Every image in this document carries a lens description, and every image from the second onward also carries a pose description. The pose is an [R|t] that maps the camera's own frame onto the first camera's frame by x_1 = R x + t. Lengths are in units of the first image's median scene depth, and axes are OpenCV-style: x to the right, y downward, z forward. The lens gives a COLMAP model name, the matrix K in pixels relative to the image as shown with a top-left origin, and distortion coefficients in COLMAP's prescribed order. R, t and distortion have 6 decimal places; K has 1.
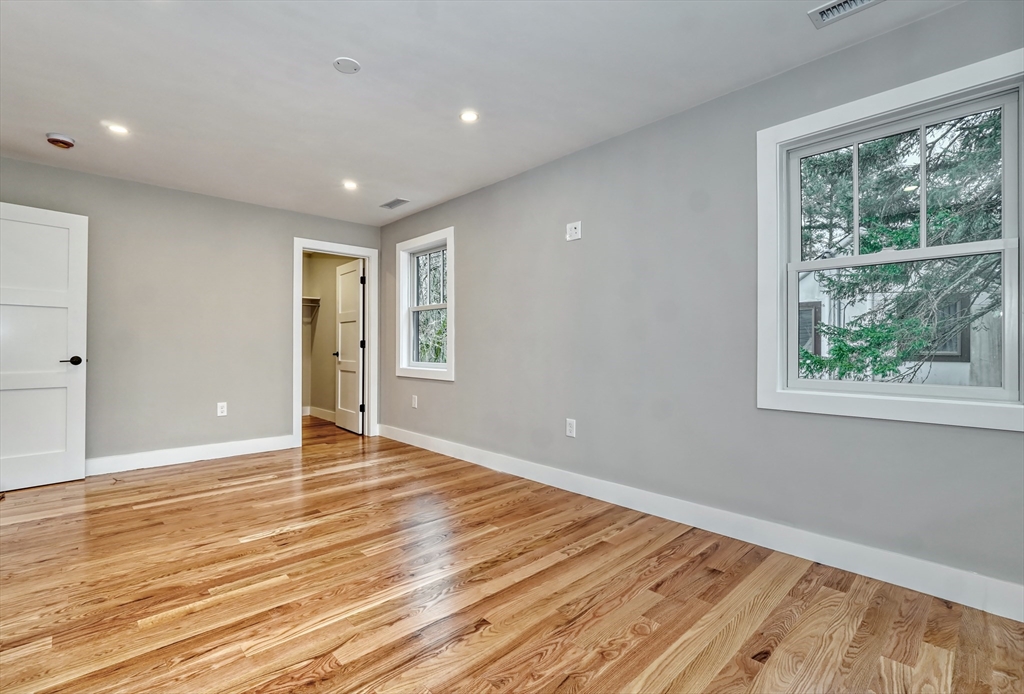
lens RADIAL K [[501.0, 0, 504.8], [0, 501.0, 342.5], [0, 0, 1]] dist [-0.001355, 0.002030]
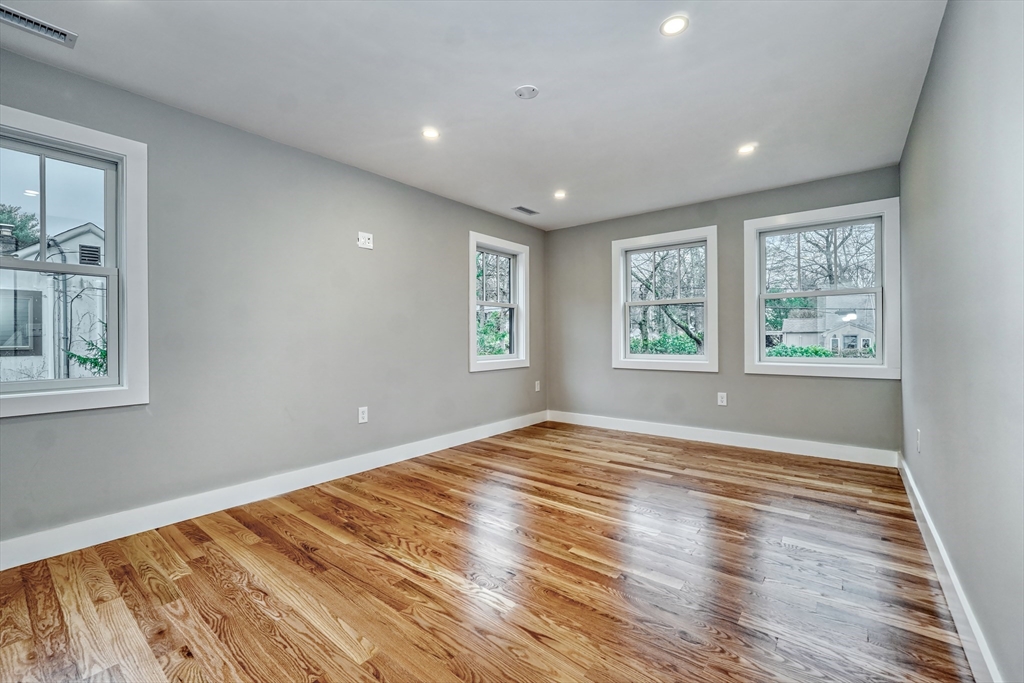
lens RADIAL K [[440.5, 0, 508.7], [0, 440.5, 350.9], [0, 0, 1]] dist [-0.001678, 0.000422]
pose [[-0.203483, -0.026992, 0.978706, -1.096931], [-0.008451, 0.999631, 0.025813, -0.004280], [-0.979042, -0.003018, -0.203636, 1.075803]]
